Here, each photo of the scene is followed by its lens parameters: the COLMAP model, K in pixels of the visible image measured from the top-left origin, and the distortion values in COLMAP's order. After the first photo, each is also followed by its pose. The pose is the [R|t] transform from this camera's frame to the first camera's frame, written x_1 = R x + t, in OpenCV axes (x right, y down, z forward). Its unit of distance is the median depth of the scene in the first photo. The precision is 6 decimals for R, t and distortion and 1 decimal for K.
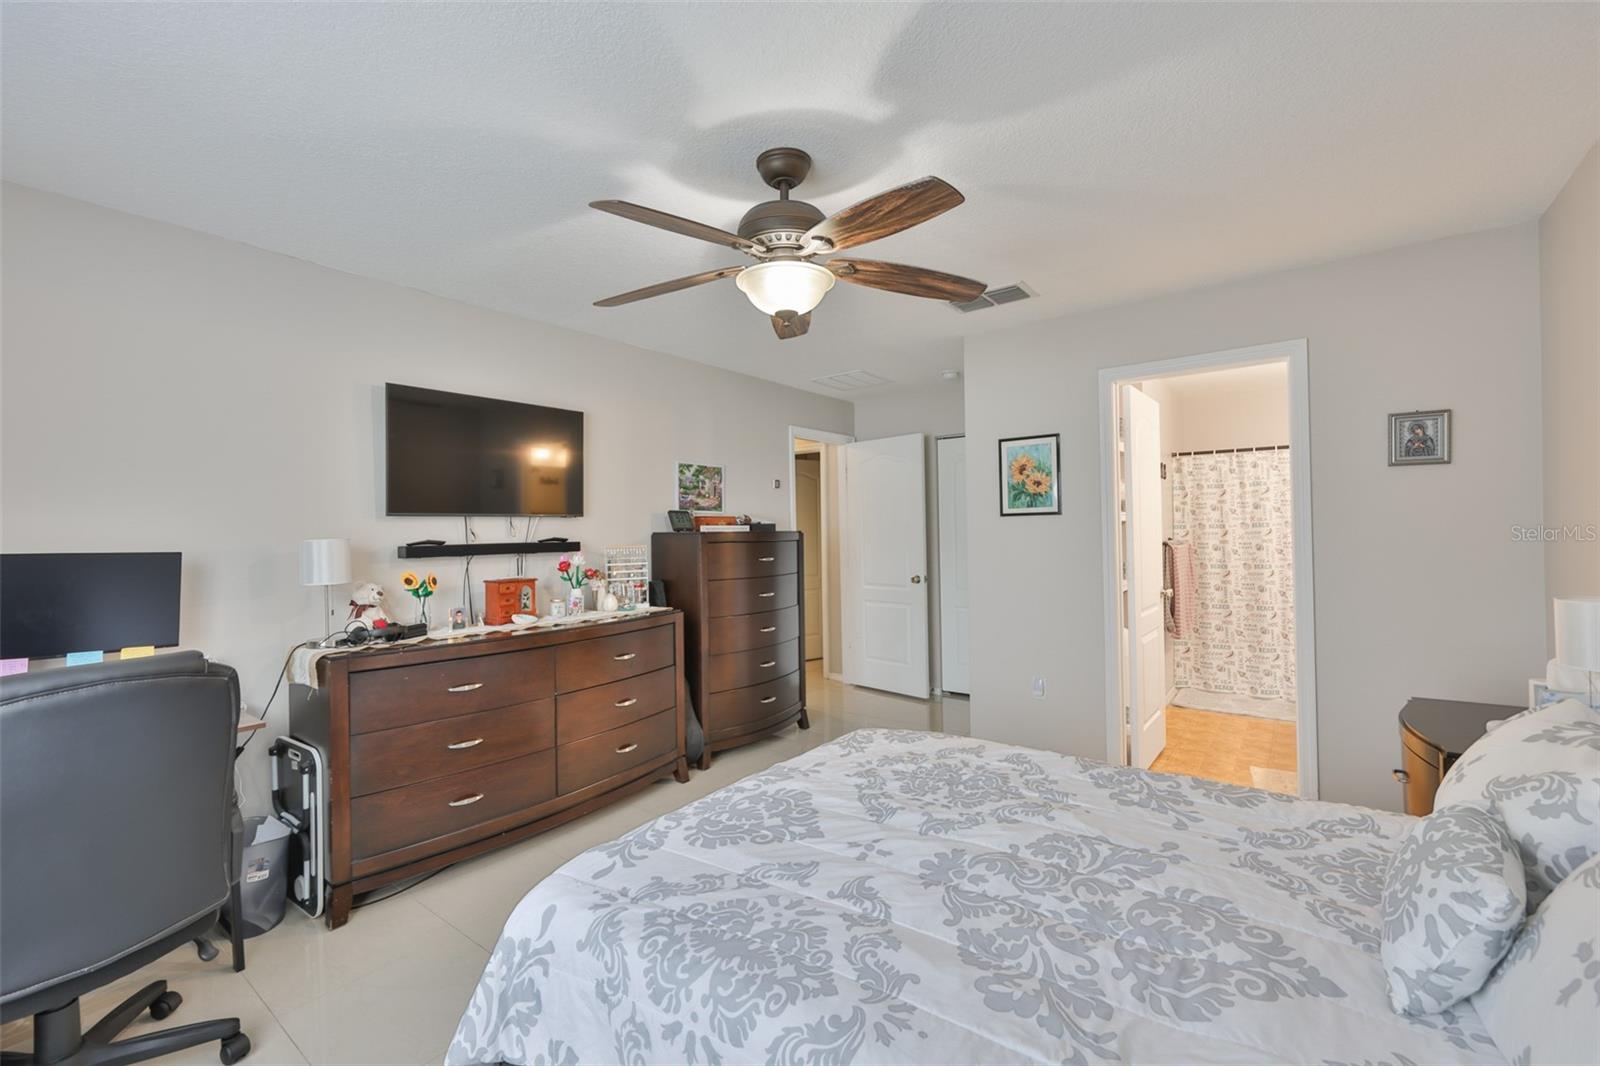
lens RADIAL K [[674.4, 0, 793.4], [0, 674.4, 535.3], [0, 0, 1]] dist [-0.004143, 0.000325]
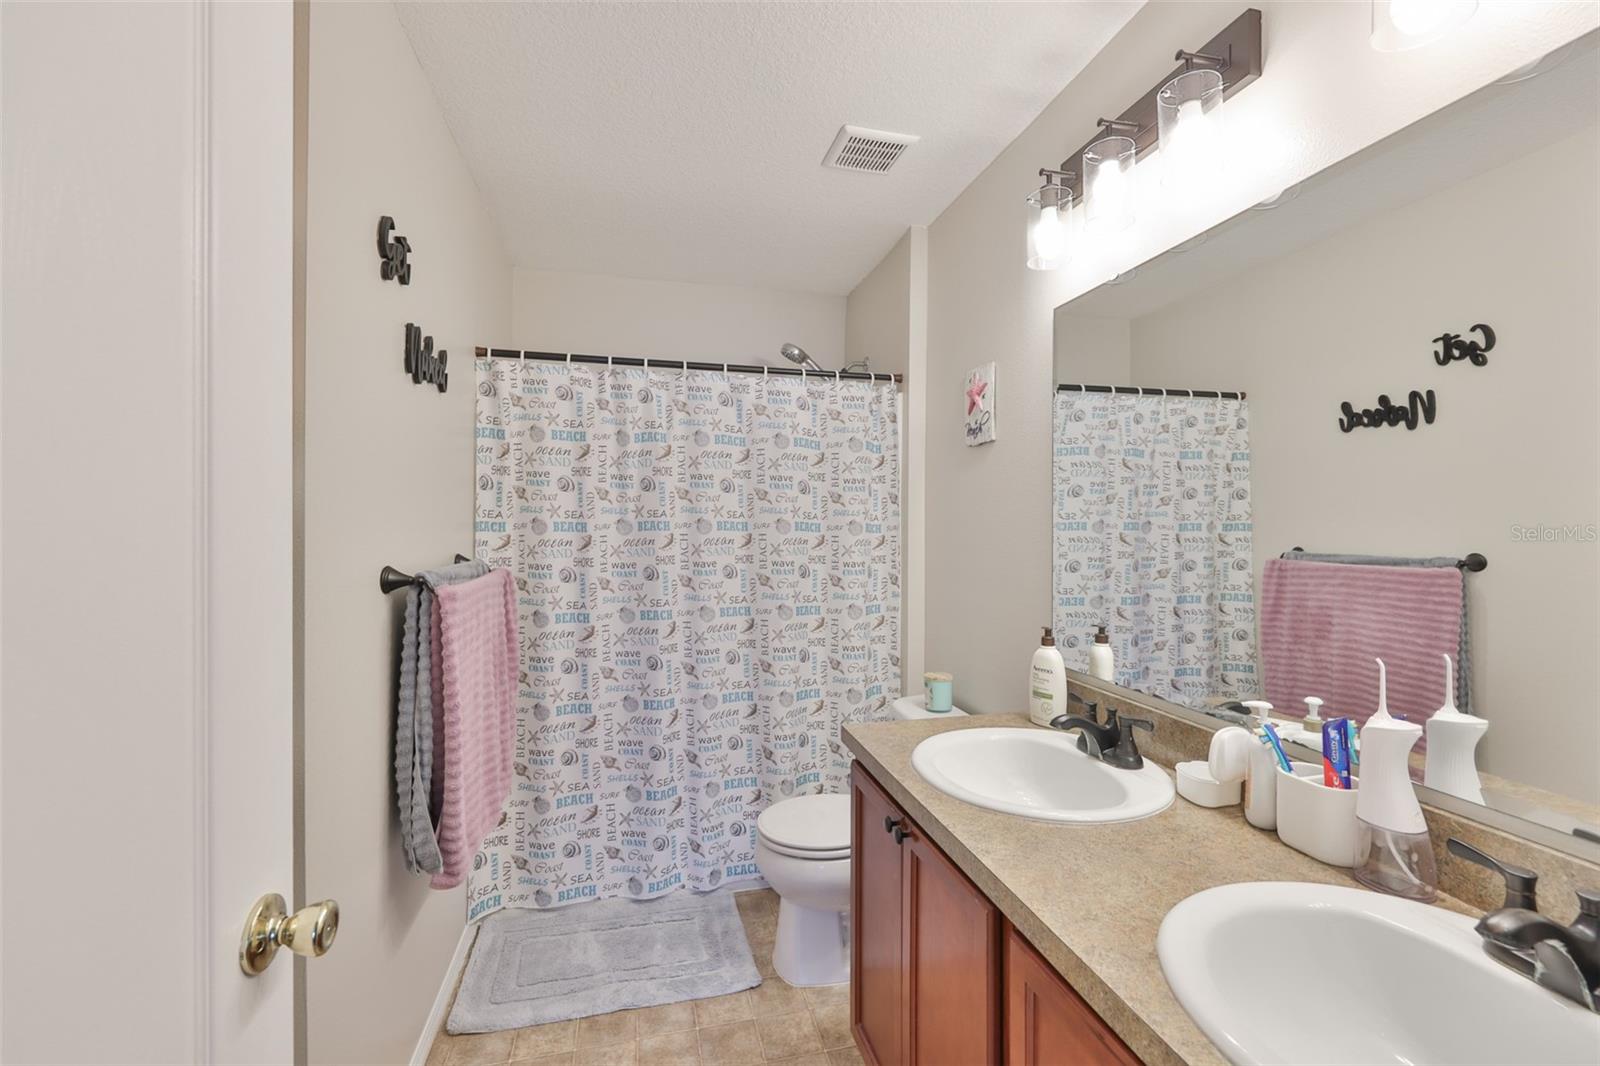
lens RADIAL K [[674.4, 0, 800.8], [0, 674.4, 525.1], [0, 0, 1]] dist [-0.004143, 0.000325]
pose [[0.631384, 0.021708, 0.775166, 0.694349], [-0.014671, 0.999764, -0.016047, -0.017400], [-0.775331, -0.001240, 0.631554, 1.097446]]
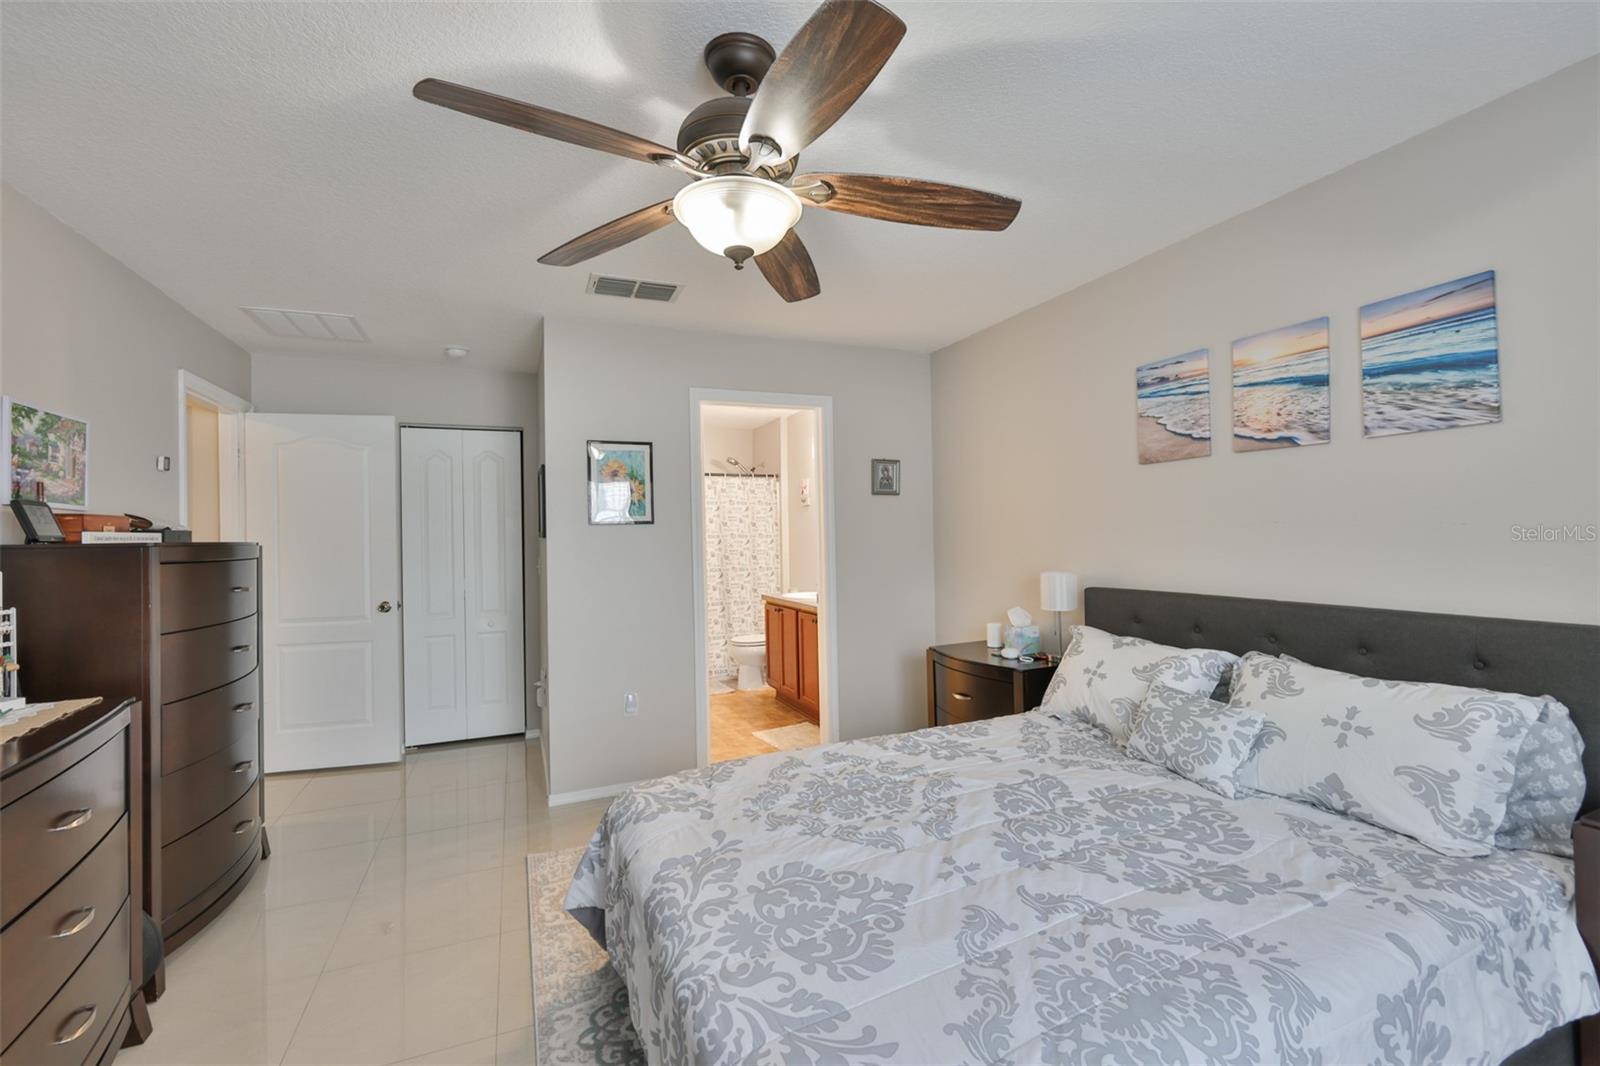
lens RADIAL K [[674.4, 0, 802.5], [0, 674.4, 528.2], [0, 0, 1]] dist [-0.004143, 0.000325]
pose [[0.494203, 0.015966, 0.869200, -0.438324], [0.015108, 0.999523, -0.026950, 0.006958], [-0.869215, 0.026450, 0.493726, 0.386301]]
